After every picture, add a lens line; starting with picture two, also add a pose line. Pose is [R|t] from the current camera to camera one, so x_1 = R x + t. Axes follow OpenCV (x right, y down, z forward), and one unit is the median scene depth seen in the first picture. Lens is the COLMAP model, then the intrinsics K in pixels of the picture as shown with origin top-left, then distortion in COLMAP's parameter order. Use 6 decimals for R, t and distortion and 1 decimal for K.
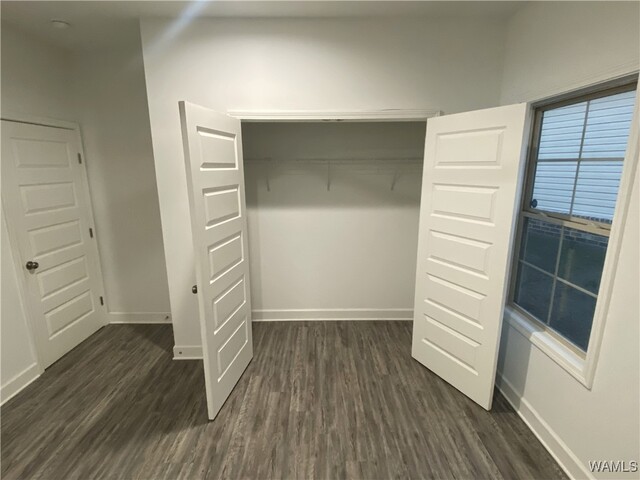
lens RADIAL K [[335.2, 0, 322.2], [0, 335.2, 236.7], [0, 0, 1]] dist [-0.003617, -0.001481]
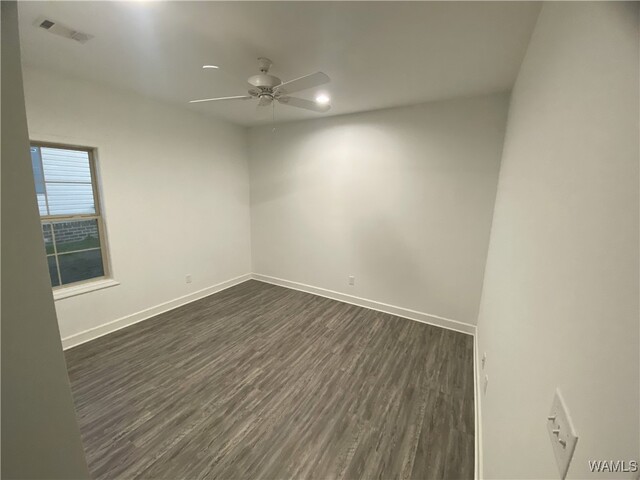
lens RADIAL K [[259.9, 0, 320.0], [0, 259.9, 240.8], [0, 0, 1]] dist [-0.024382, -0.000453]
pose [[-0.869168, -0.110171, 0.482088, -0.934232], [0.077998, 0.932123, 0.353641, -0.258391], [-0.488327, 0.344976, -0.801579, 1.264484]]
